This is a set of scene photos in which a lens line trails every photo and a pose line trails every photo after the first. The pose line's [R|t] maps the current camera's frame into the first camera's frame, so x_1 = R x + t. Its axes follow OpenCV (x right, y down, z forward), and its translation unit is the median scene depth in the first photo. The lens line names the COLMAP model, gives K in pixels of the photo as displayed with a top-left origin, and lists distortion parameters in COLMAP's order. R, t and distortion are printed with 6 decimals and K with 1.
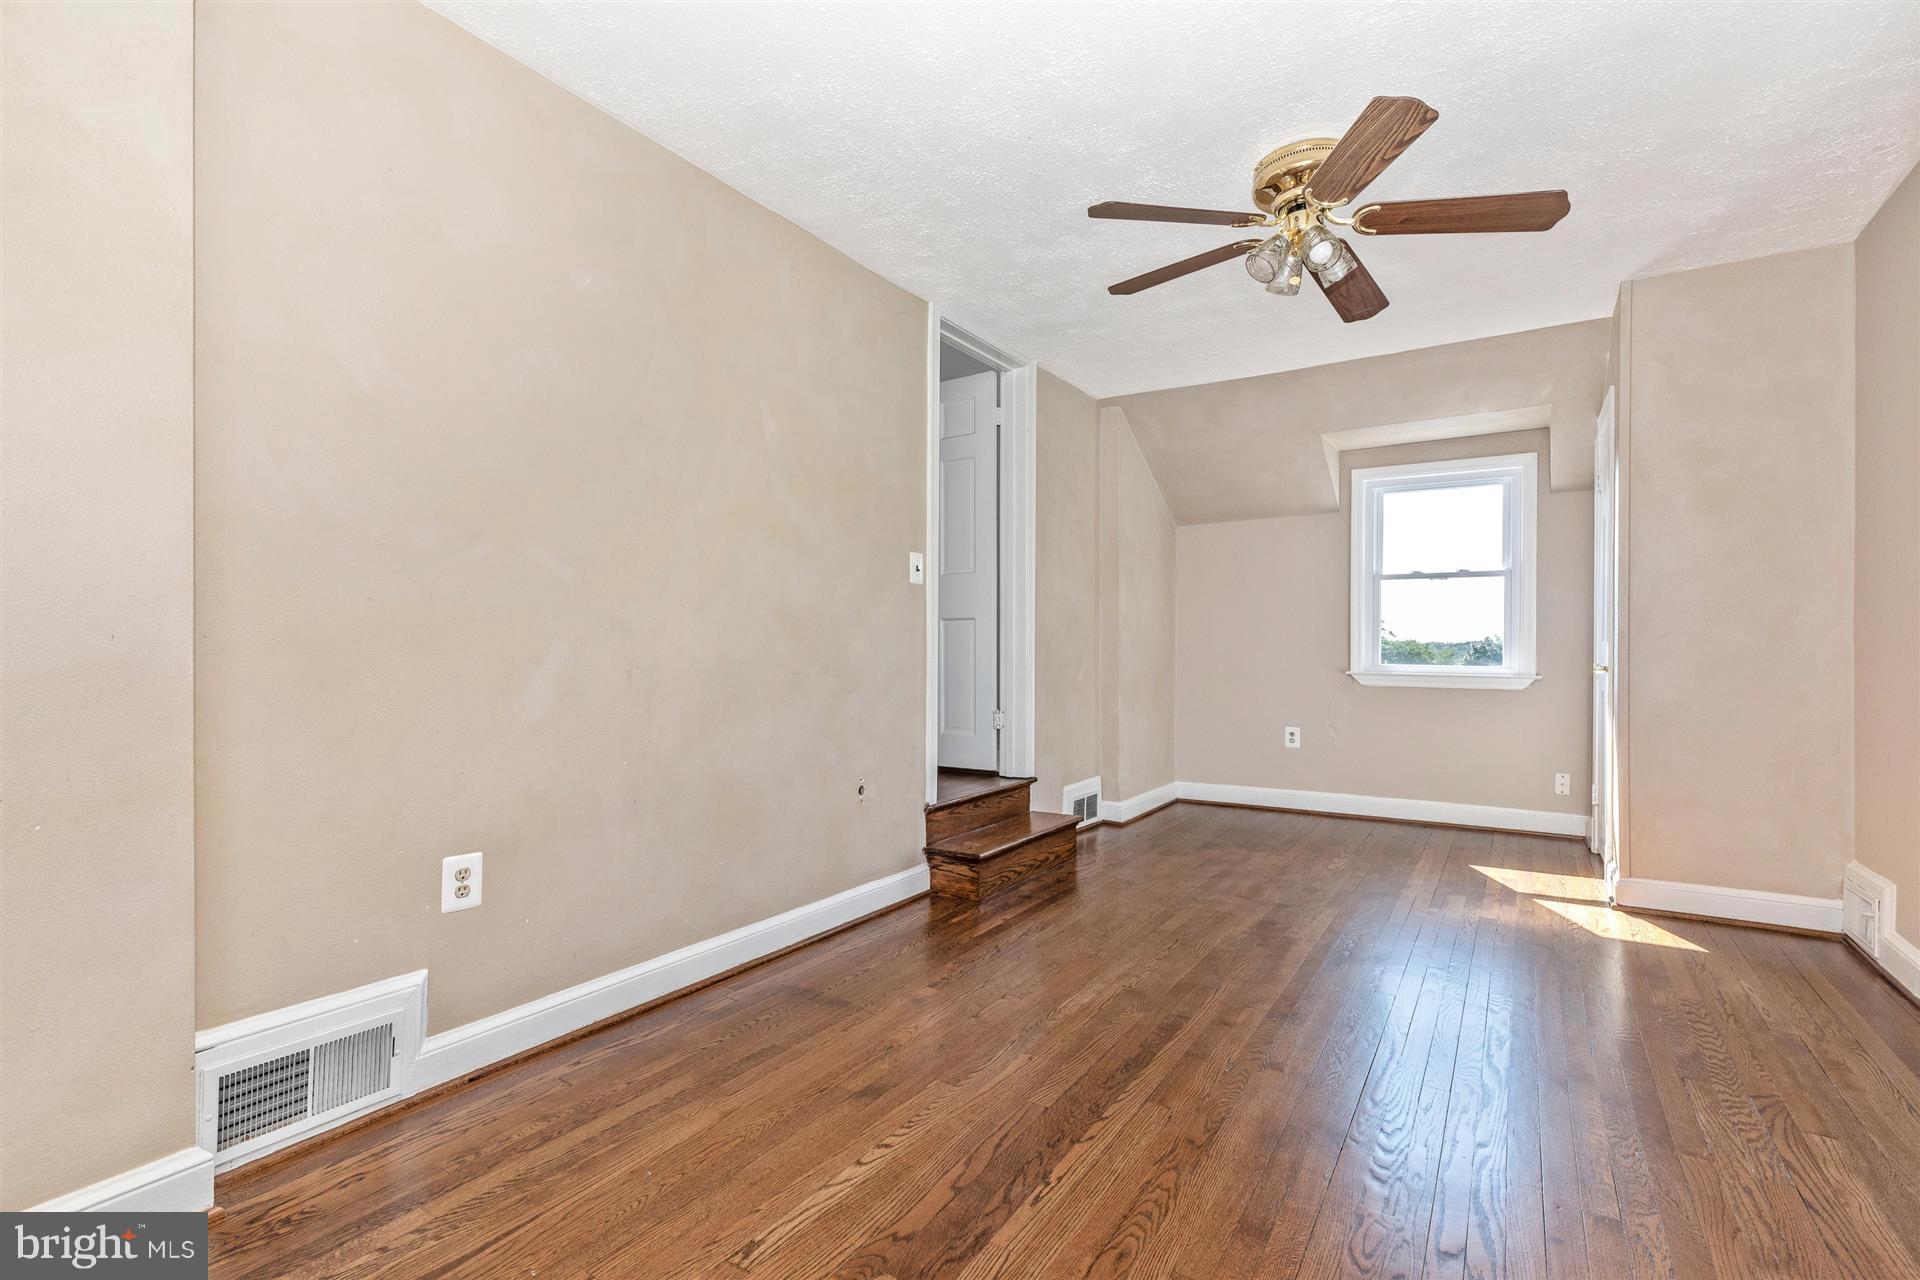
lens RADIAL K [[900.0, 0, 985.0], [0, 900.0, 645.3], [0, 0, 1]] dist [0.001830, -0.000437]
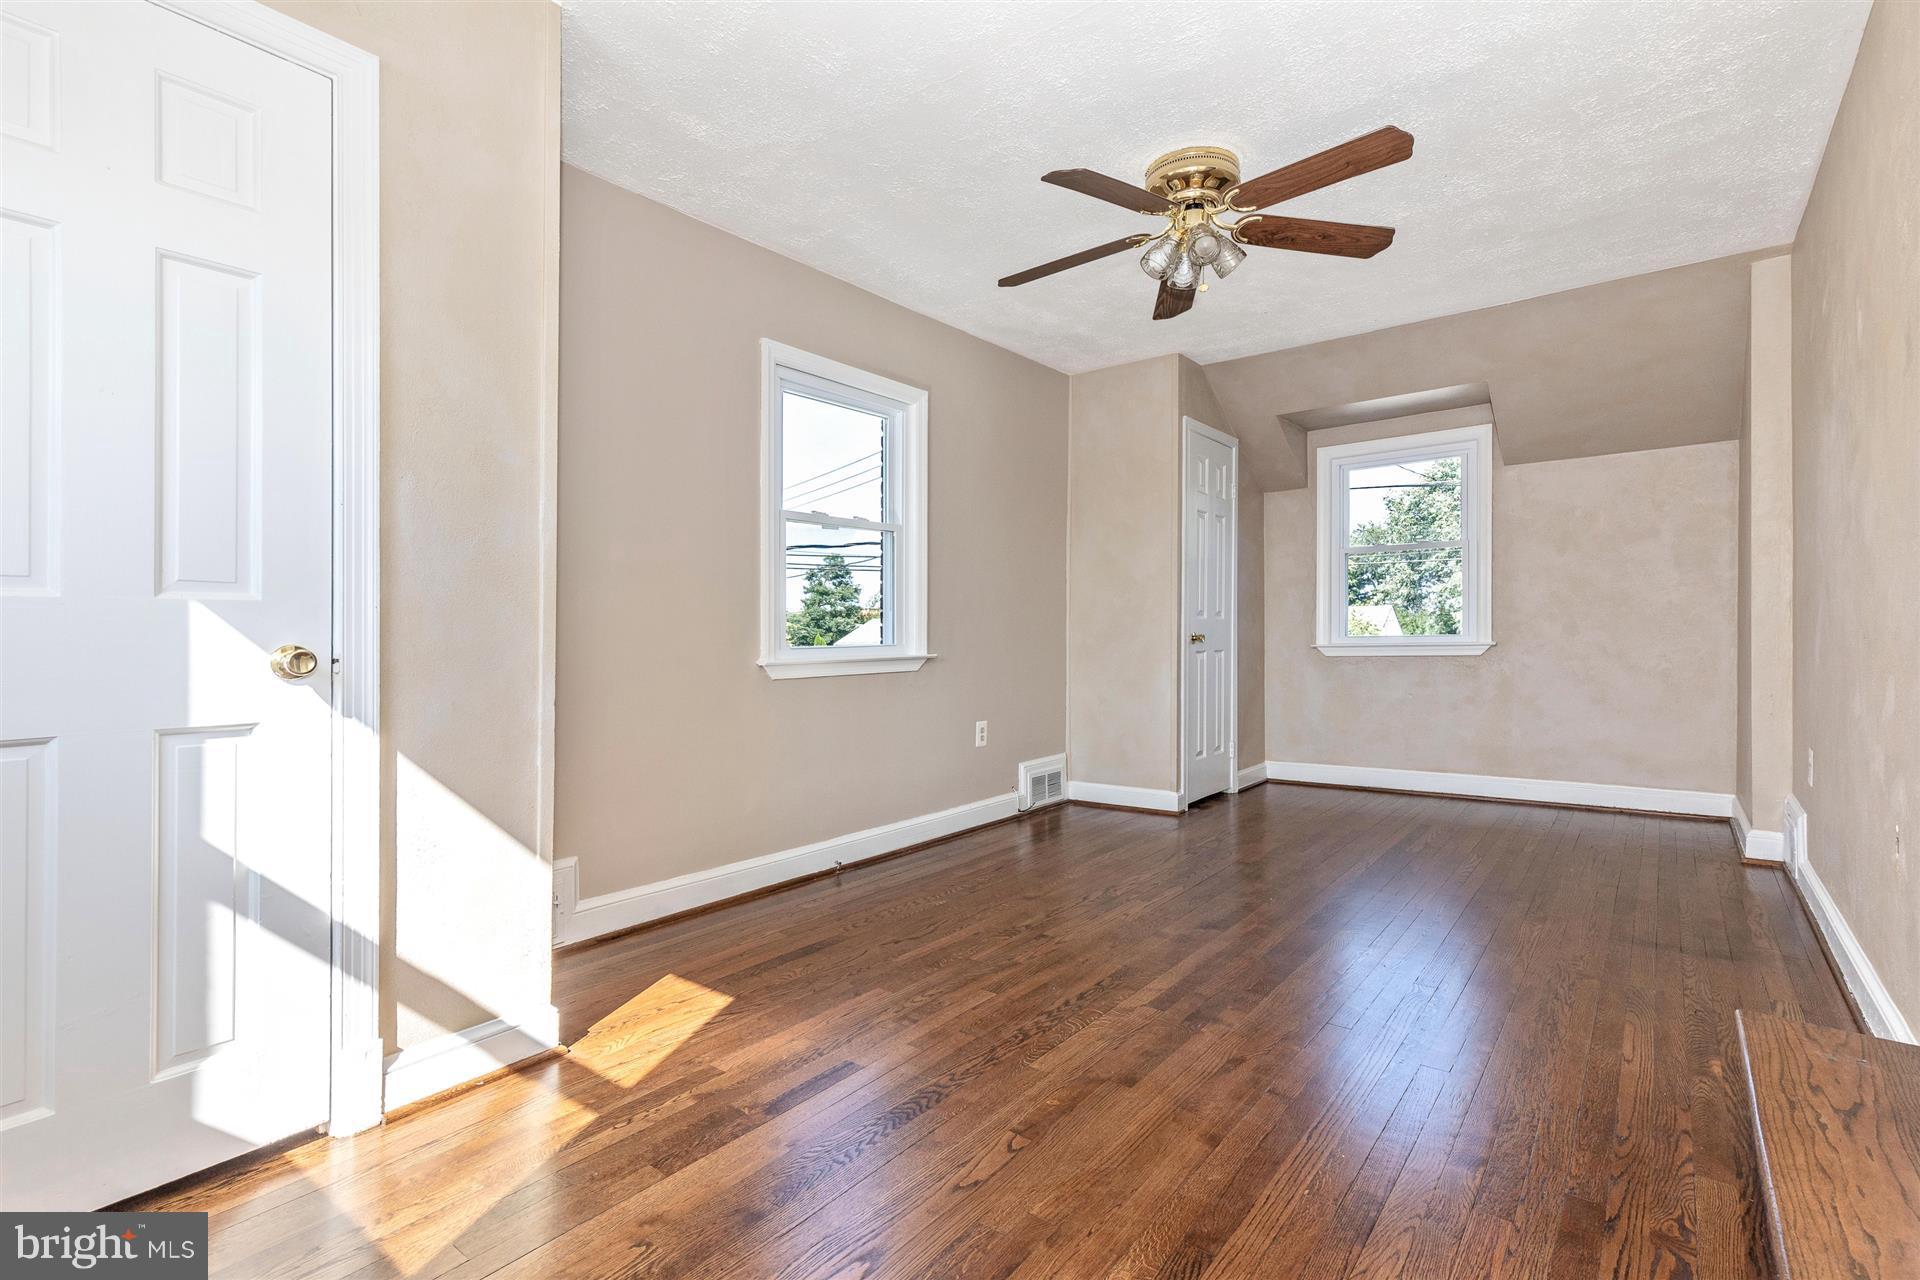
lens RADIAL K [[900.0, 0, 985.0], [0, 900.0, 645.3], [0, 0, 1]] dist [0.001830, -0.000437]
pose [[-0.993229, 0.004674, 0.116078, 0.367313], [0.005236, 0.999976, 0.004535, 0.025974], [-0.116054, 0.005112, -0.993230, 1.617565]]
